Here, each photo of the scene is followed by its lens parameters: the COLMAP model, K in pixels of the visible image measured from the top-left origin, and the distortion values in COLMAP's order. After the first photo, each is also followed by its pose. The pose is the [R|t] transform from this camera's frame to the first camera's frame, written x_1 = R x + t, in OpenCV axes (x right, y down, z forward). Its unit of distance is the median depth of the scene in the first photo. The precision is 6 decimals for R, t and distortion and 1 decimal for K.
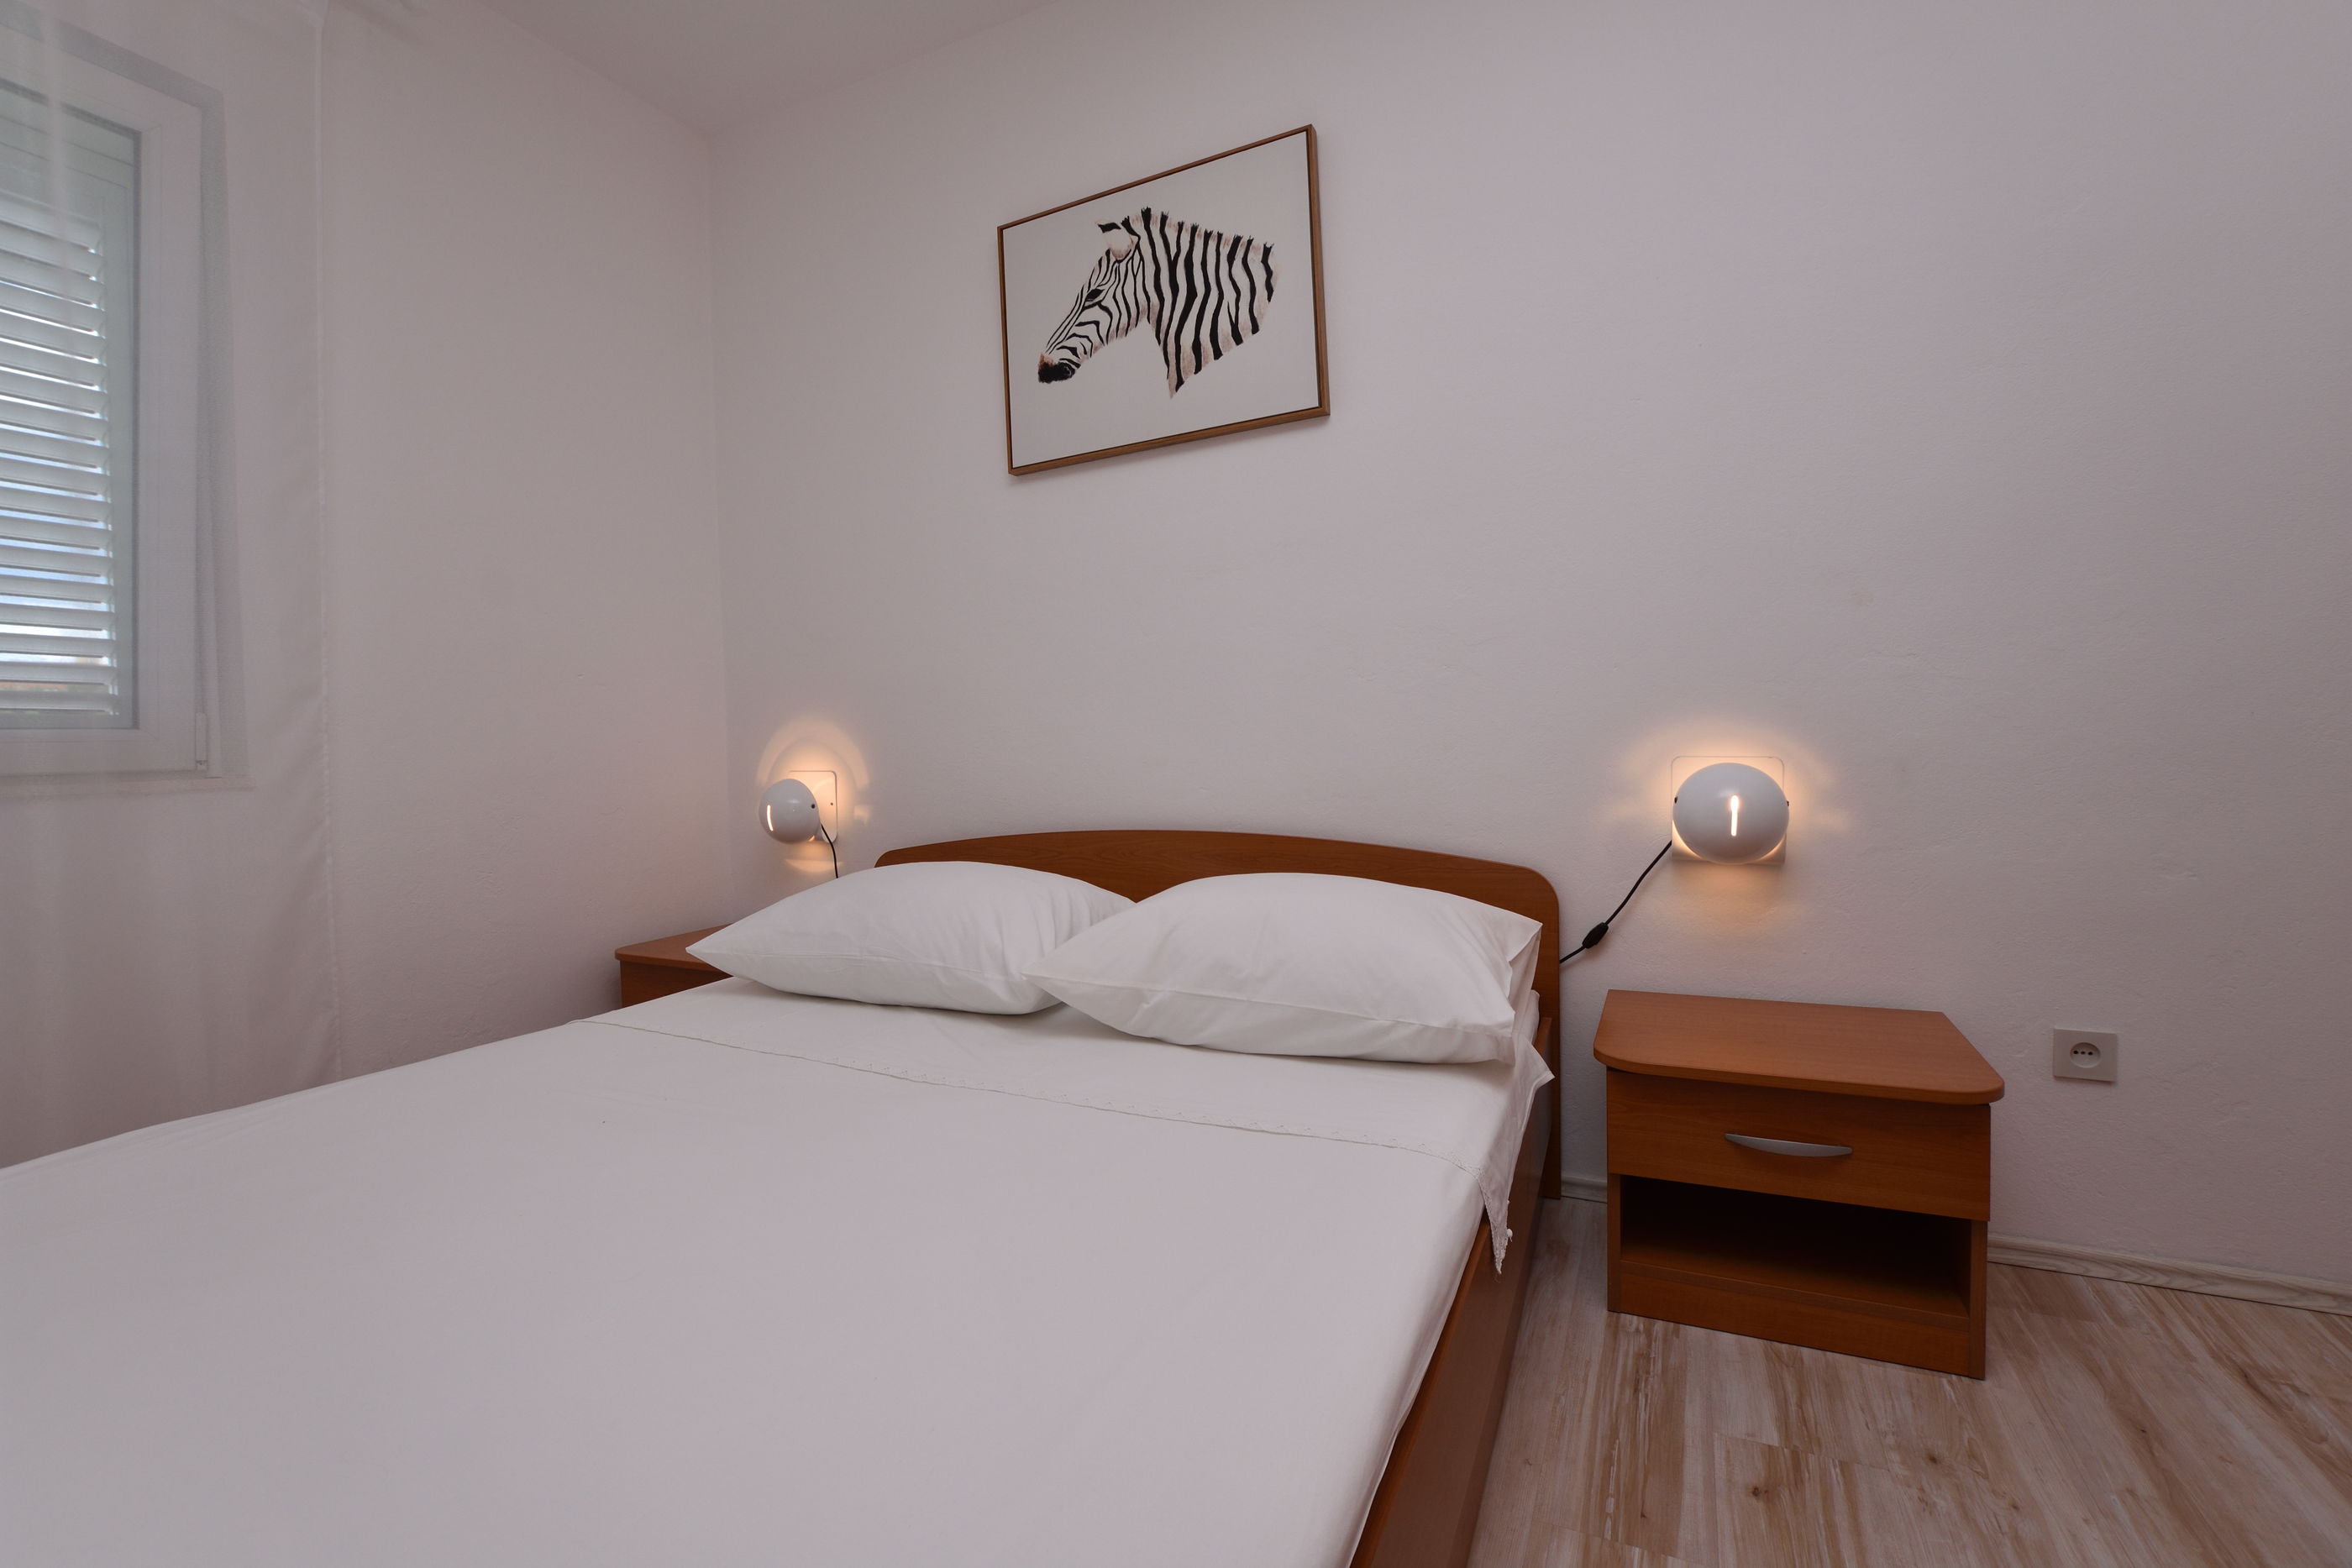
lens RADIAL K [[1036.0, 0, 1171.7], [0, 1036.0, 774.7], [0, 0, 1]] dist [-0.035768, 0.005731]
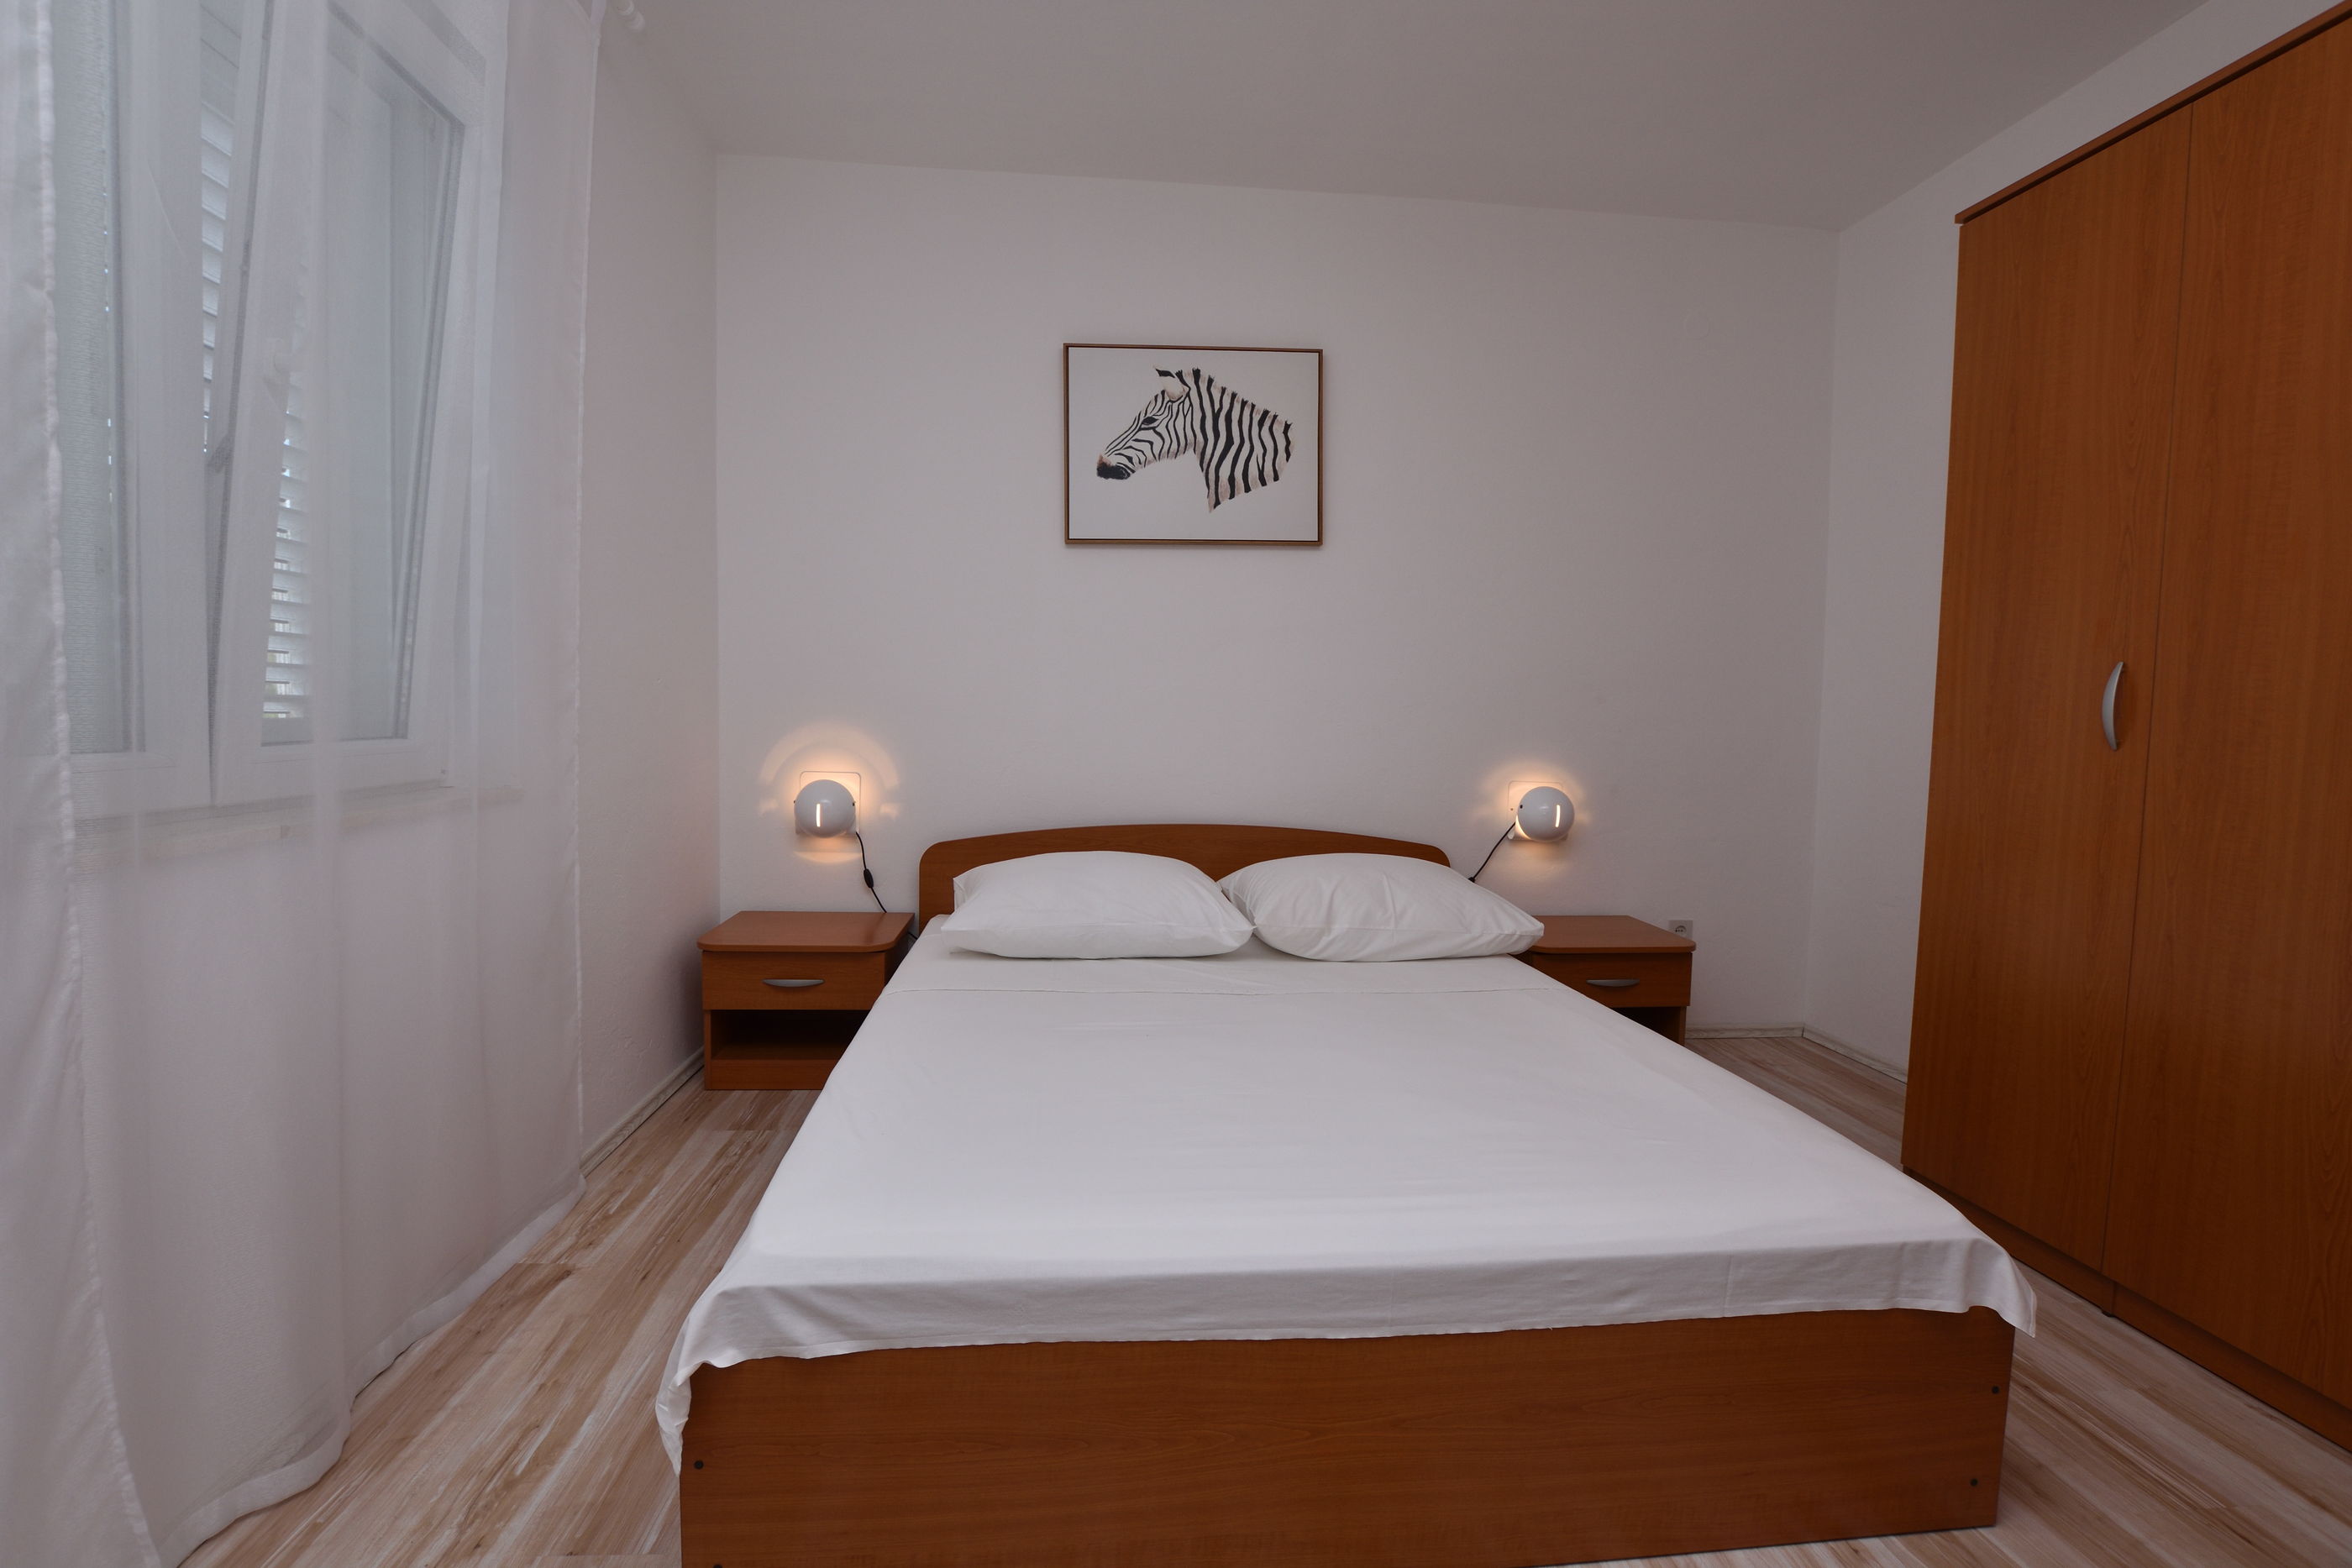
lens RADIAL K [[1036.0, 0, 1171.7], [0, 1036.0, 774.7], [0, 0, 1]] dist [-0.035768, 0.005731]
pose [[0.855506, 0.010987, 0.517677, -0.766177], [-0.026381, 0.999401, 0.022386, -0.043879], [-0.517121, -0.032808, 0.855284, -0.173312]]
